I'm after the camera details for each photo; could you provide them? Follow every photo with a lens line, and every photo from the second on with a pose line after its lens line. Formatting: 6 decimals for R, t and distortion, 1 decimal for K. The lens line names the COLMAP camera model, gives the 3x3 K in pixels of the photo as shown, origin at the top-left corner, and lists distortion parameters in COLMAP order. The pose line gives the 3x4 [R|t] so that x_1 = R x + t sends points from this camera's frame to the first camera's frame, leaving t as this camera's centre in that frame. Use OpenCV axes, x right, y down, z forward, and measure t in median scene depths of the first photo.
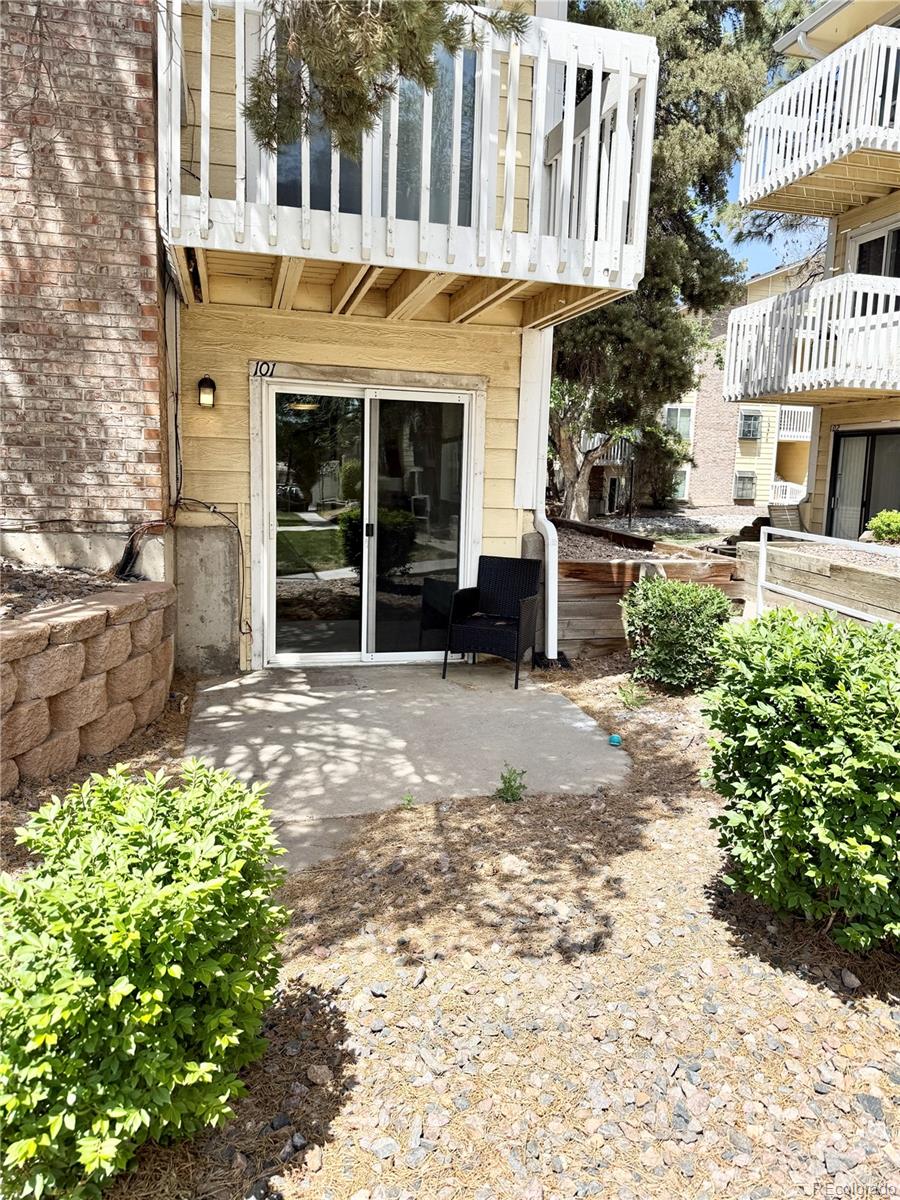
lens RADIAL K [[848.9, 0, 450.0], [0, 848.9, 600.0], [0, 0, 1]] dist [0.010146, -0.004259]
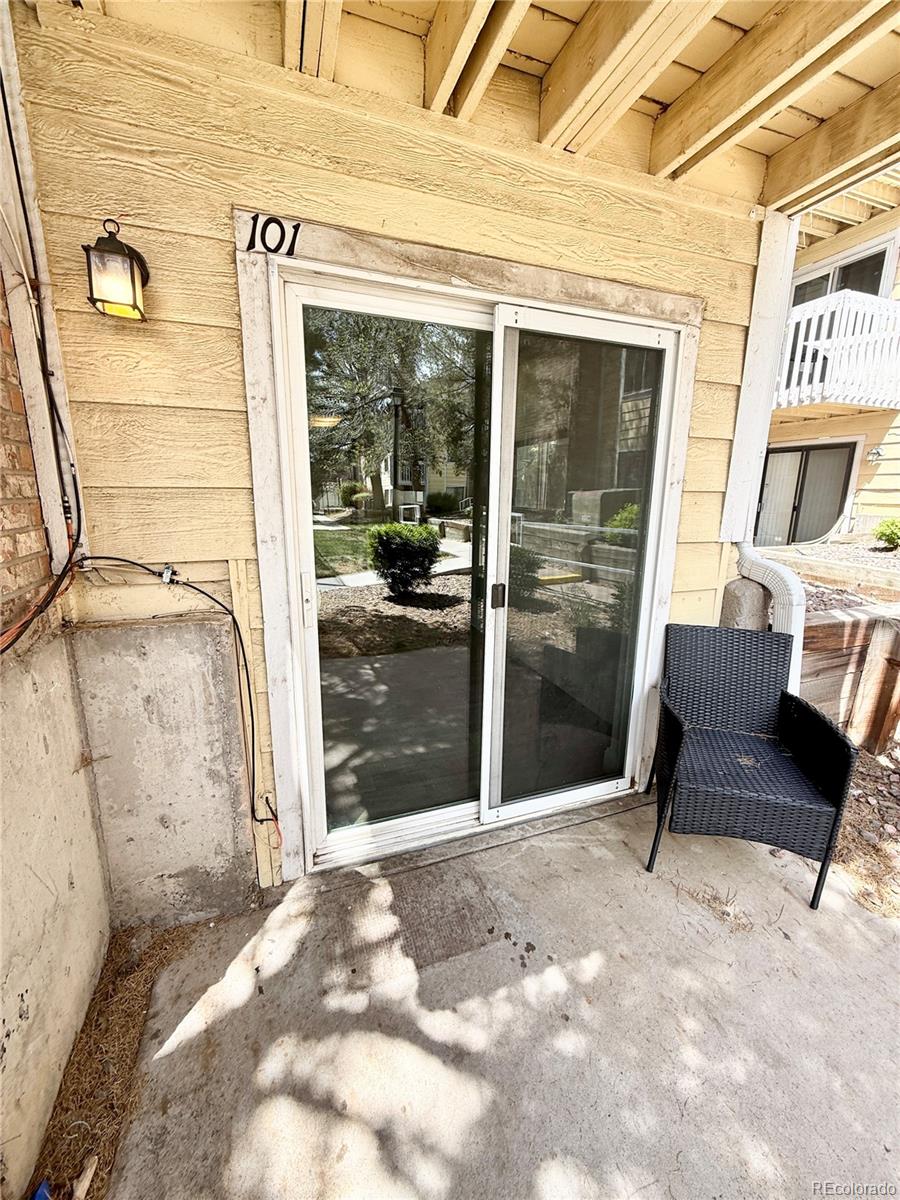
lens RADIAL K [[480.7, 0, 440.0], [0, 480.7, 598.2], [0, 0, 1]] dist [-0.017623, 0.000075]
pose [[0.996553, -0.037880, 0.073800, -0.154581], [0.032314, 0.996645, 0.075202, -0.106266], [-0.076401, -0.072558, 0.994434, 0.721092]]
